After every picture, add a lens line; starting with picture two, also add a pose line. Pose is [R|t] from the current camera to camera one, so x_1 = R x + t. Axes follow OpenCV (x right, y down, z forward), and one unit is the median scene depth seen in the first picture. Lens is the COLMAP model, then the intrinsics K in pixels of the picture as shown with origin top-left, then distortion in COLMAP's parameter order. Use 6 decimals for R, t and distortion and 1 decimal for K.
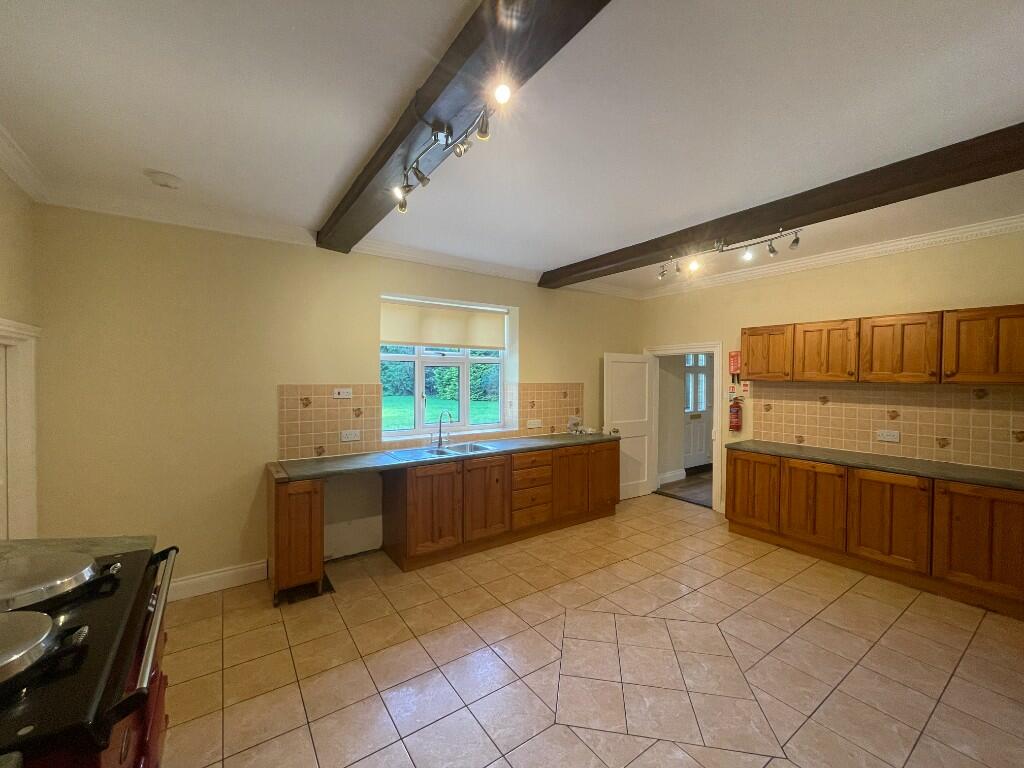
lens RADIAL K [[417.4, 0, 511.6], [0, 417.4, 381.8], [0, 0, 1]] dist [-0.002196, -0.000306]
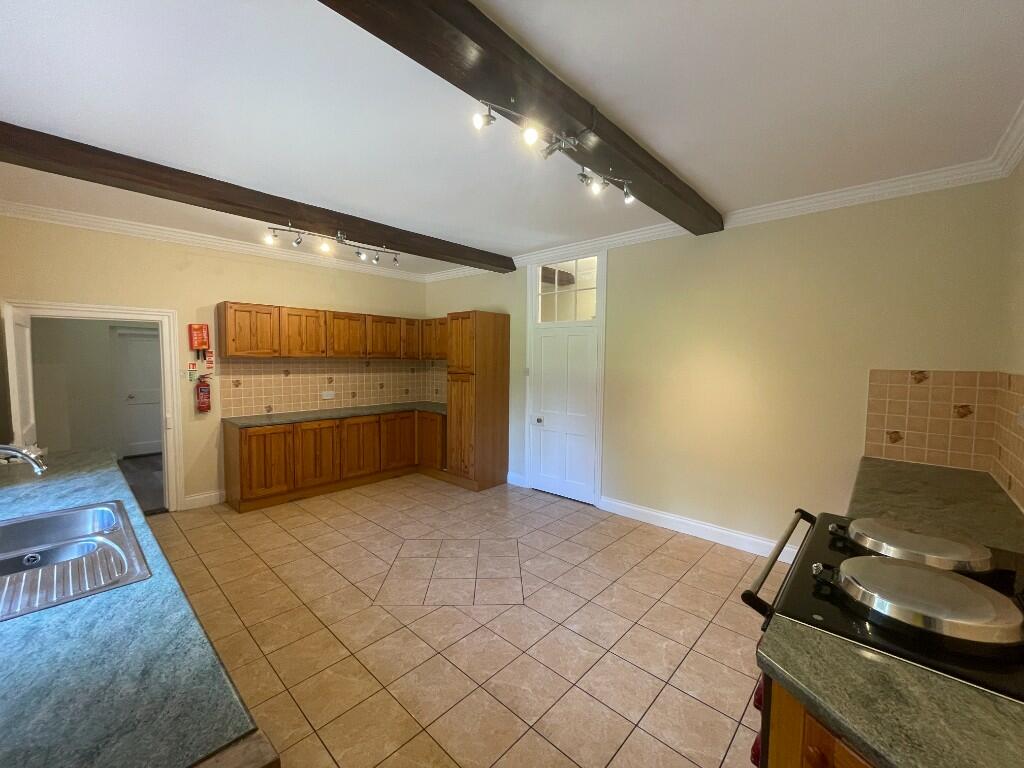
lens RADIAL K [[417.4, 0, 511.6], [0, 417.4, 381.8], [0, 0, 1]] dist [-0.002196, -0.000306]
pose [[-0.211801, -0.062579, 0.975307, -0.653984], [0.003467, 0.997893, 0.064781, -0.006994], [-0.977307, 0.017102, -0.211138, 0.720415]]
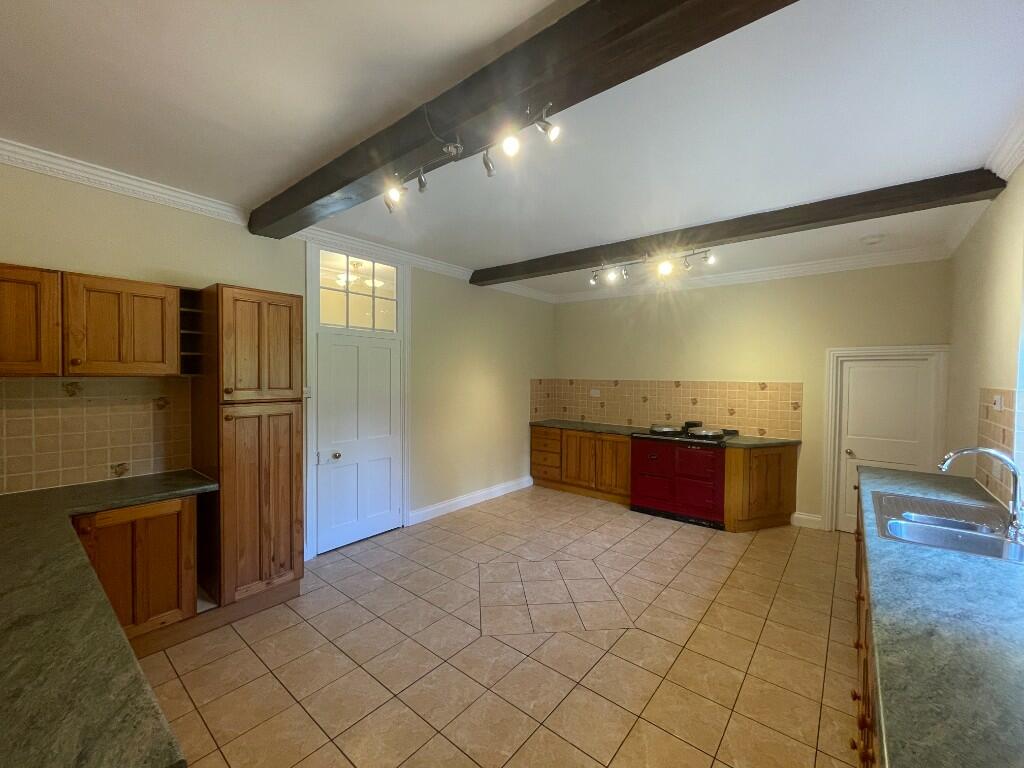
lens RADIAL K [[417.4, 0, 511.6], [0, 417.4, 381.8], [0, 0, 1]] dist [-0.002196, -0.000306]
pose [[-0.962158, -0.008614, -0.272357, 0.524878], [-0.017164, 0.999431, 0.029025, -0.011369], [0.271952, 0.032601, -0.961758, 1.452450]]
